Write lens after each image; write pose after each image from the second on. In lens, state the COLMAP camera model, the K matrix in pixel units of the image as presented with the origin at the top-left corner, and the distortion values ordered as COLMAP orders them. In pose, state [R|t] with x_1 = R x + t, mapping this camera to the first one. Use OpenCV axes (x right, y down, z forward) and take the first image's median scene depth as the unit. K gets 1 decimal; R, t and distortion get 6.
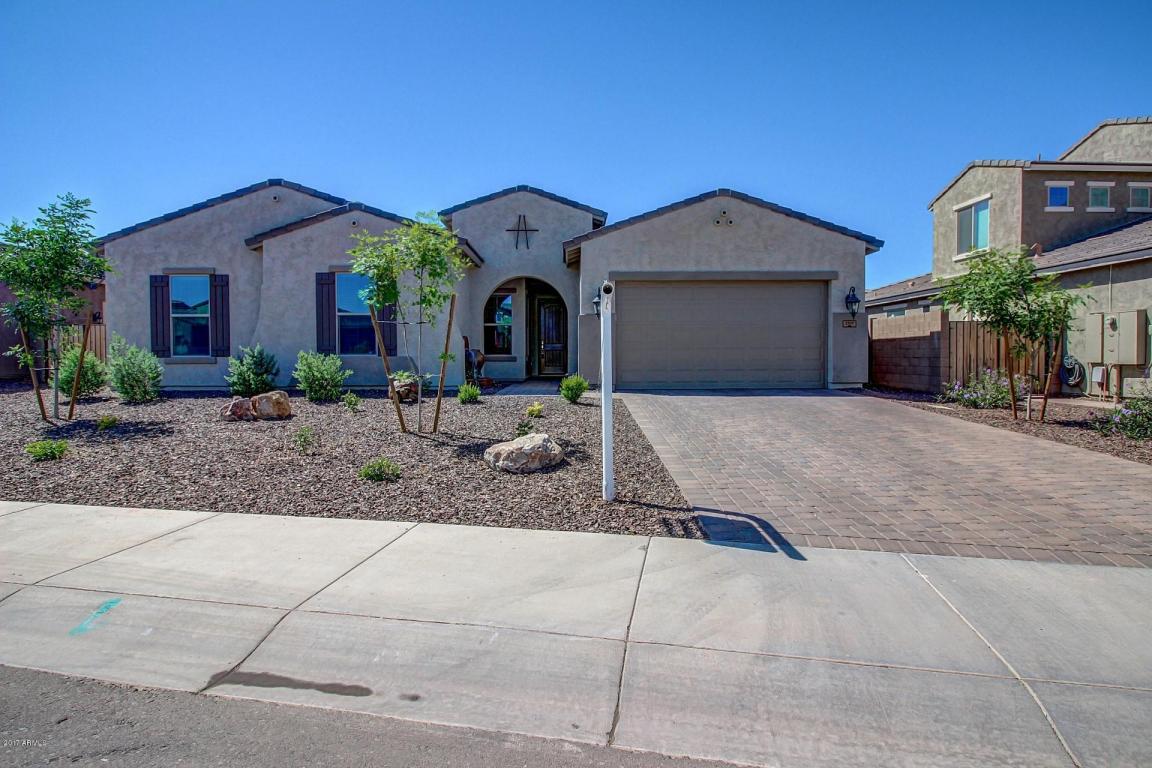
lens RADIAL K [[566.1, 0, 579.7], [0, 566.1, 371.0], [0, 0, 1]] dist [-0.006689, -0.000159]
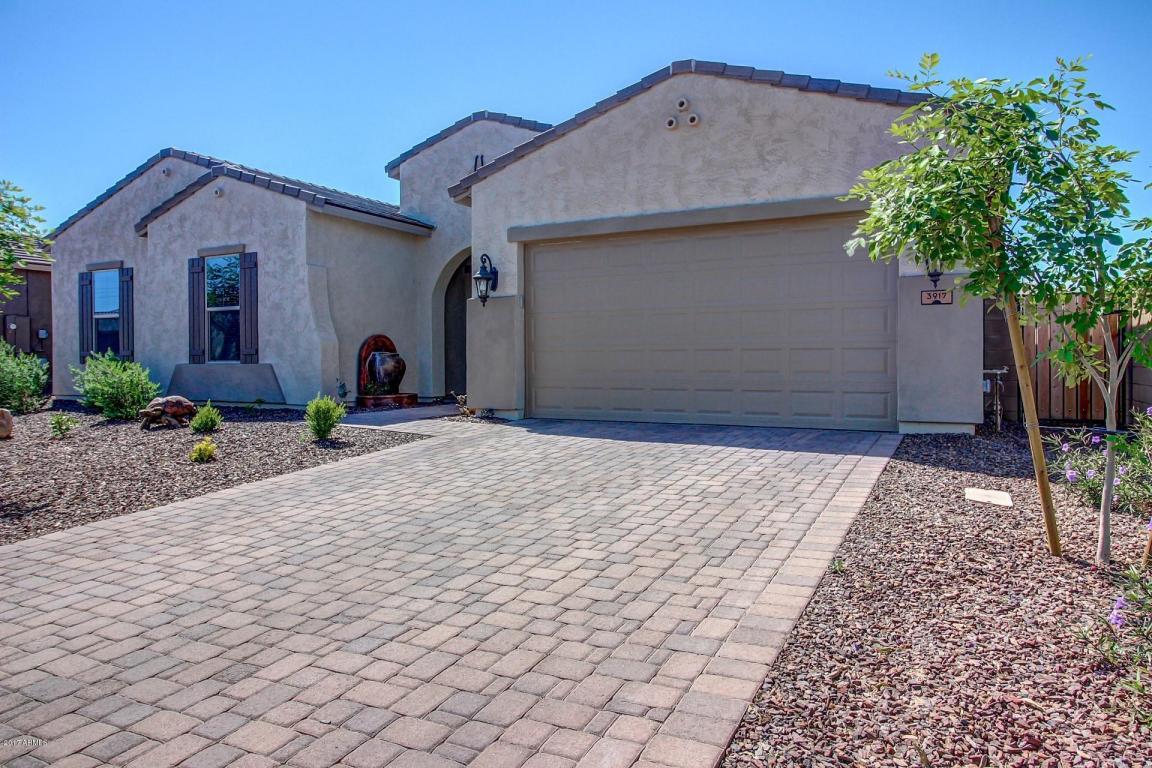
lens RADIAL K [[748.3, 0, 583.0], [0, 748.3, 365.2], [0, 0, 1]] dist [0.004958, 0.000521]
pose [[0.885187, 0.003569, -0.465221, 0.509205], [-0.010855, 0.999857, -0.012984, -0.015591], [0.465108, 0.016543, 0.885099, 0.314986]]
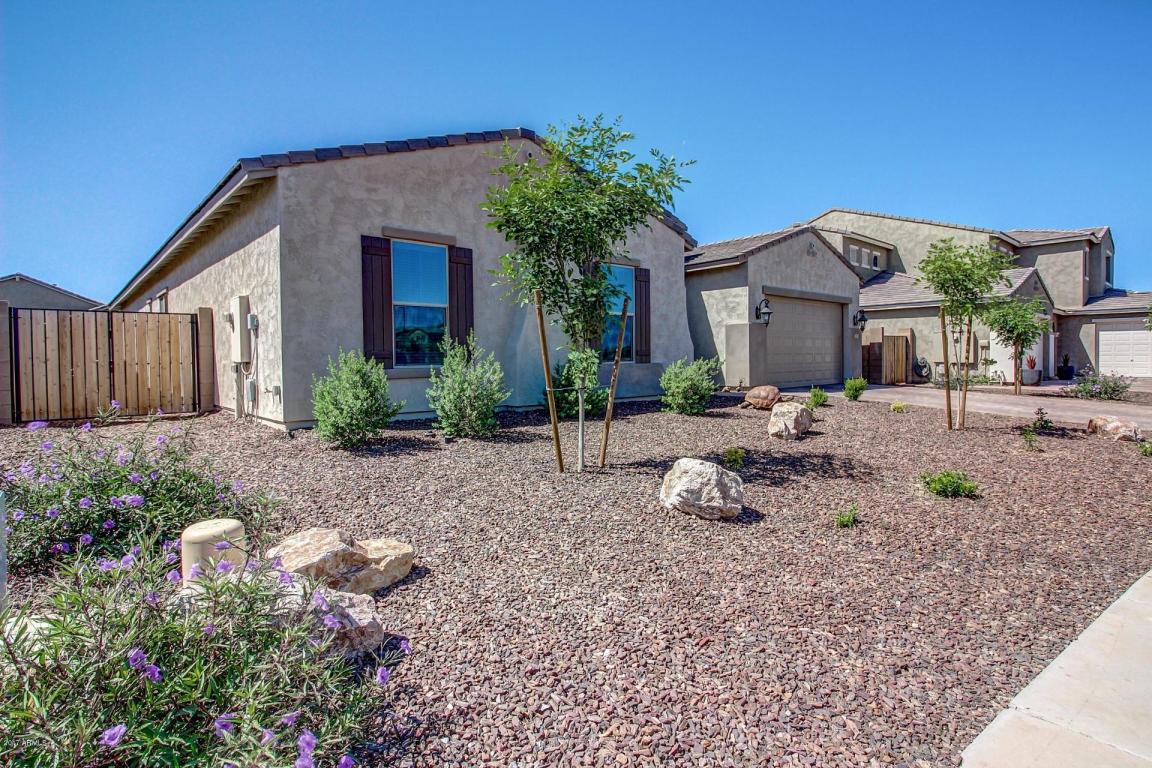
lens RADIAL K [[585.5, 0, 566.3], [0, 585.5, 370.4], [0, 0, 1]] dist [0.005049, -0.000245]
pose [[0.758169, -0.018837, 0.651786, -1.008925], [0.026577, 0.999645, -0.002025, -0.015626], [-0.651517, 0.018858, 0.758400, 0.375949]]
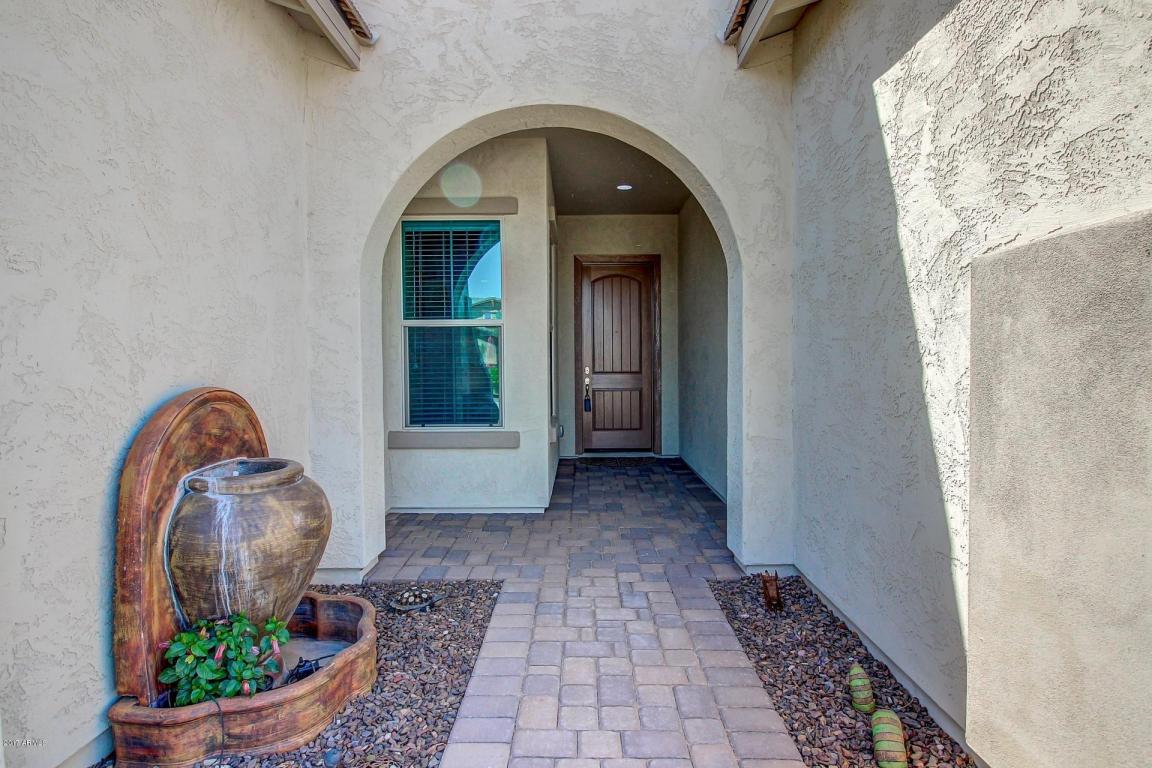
lens RADIAL K [[631.5, 0, 581.2], [0, 631.5, 373.4], [0, 0, 1]] dist [0.001879, -0.001374]
pose [[0.999677, -0.000891, -0.025384, -0.094421], [0.000484, 0.999871, -0.016047, -0.069855], [0.025395, 0.016030, 0.999549, 0.896251]]
